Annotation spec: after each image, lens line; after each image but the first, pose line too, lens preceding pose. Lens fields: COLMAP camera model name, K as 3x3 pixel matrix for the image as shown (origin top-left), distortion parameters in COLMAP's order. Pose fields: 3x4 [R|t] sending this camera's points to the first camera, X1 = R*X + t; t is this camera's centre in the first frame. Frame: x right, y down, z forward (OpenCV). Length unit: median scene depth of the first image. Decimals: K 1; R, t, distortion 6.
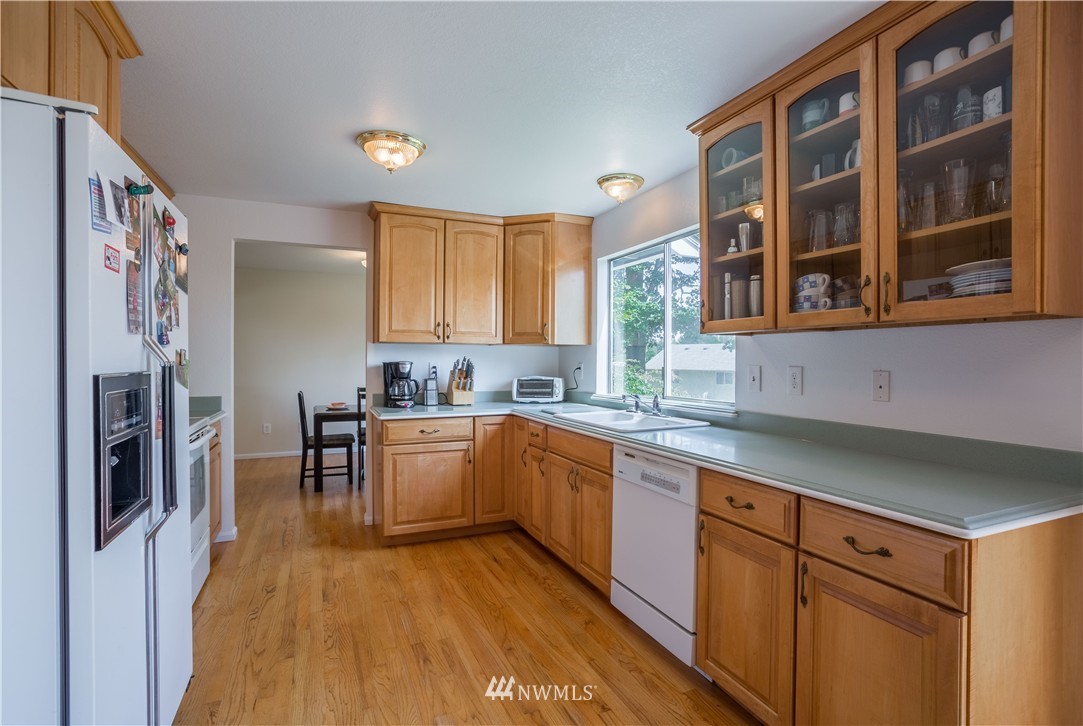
lens RADIAL K [[537.8, 0, 571.1], [0, 537.8, 359.3], [0, 0, 1]] dist [-0.002901, -0.000372]
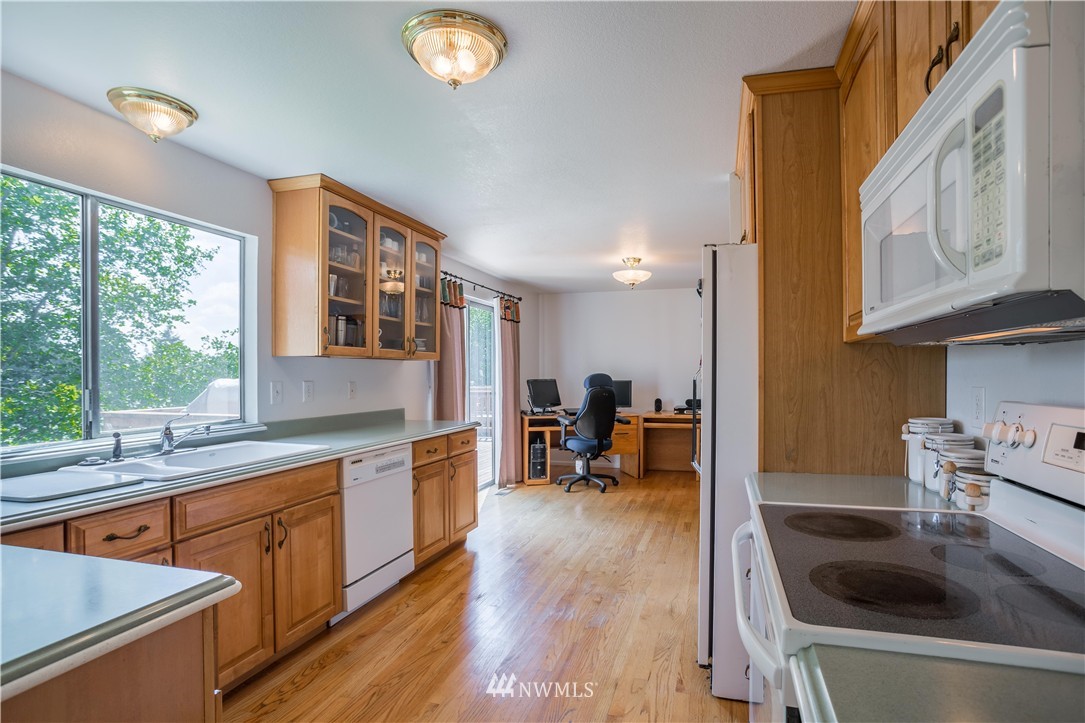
lens RADIAL K [[539.8, 0, 564.1], [0, 539.8, 380.2], [0, 0, 1]] dist [-0.052444, 0.026302]
pose [[-0.747165, -0.004468, 0.664624, -1.065193], [0.004788, 0.999915, 0.012104, -0.001540], [-0.664621, 0.012226, -0.747080, 1.733133]]
